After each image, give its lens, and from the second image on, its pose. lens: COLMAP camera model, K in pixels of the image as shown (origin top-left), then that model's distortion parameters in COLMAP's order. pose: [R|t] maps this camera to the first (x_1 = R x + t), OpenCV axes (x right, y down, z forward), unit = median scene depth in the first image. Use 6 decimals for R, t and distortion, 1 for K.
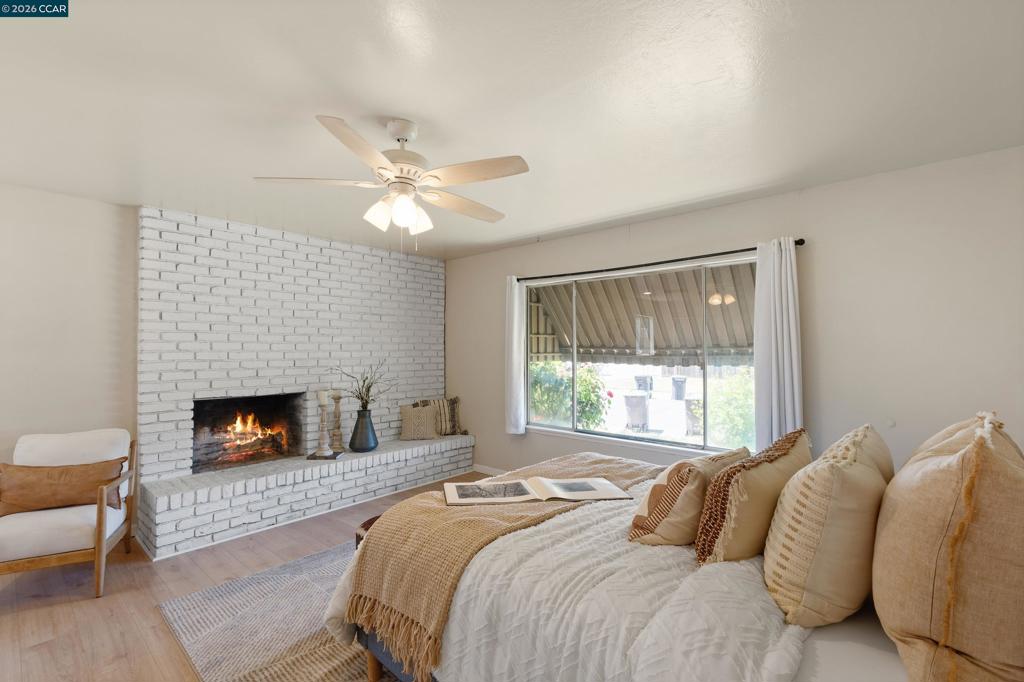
lens RADIAL K [[454.2, 0, 510.9], [0, 454.2, 342.9], [0, 0, 1]] dist [-0.005592, 0.000011]
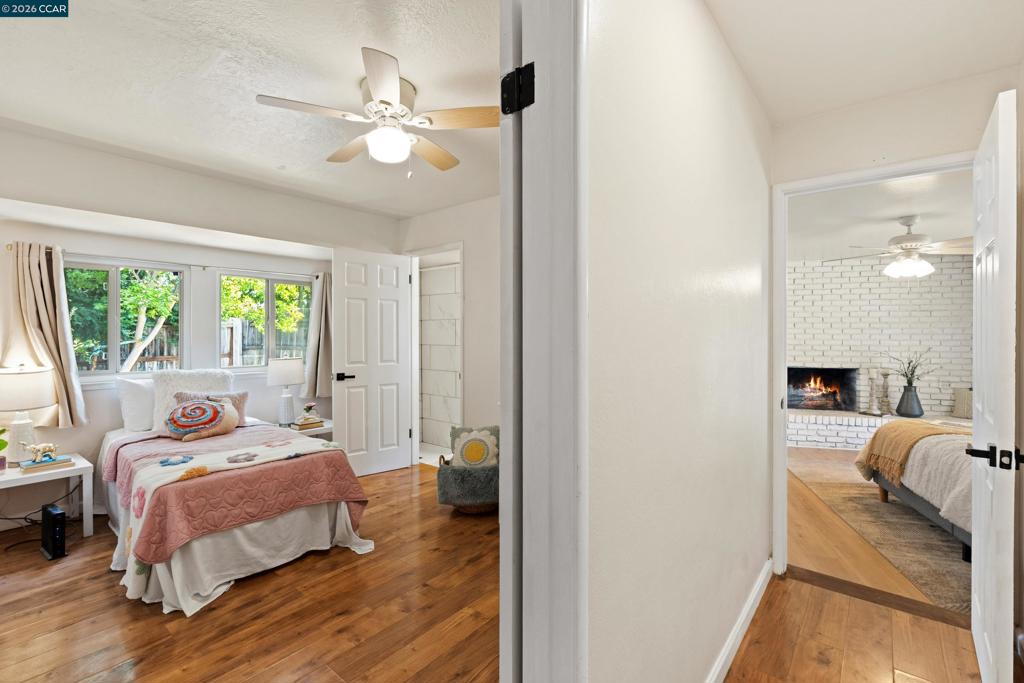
lens RADIAL K [[454.2, 0, 511.2], [0, 454.2, 335.3], [0, 0, 1]] dist [-0.005592, 0.000011]
pose [[0.441738, 0.008091, -0.897108, 0.354774], [0.011191, 0.999832, 0.014528, -0.030928], [0.897074, -0.016457, 0.441573, -0.634770]]
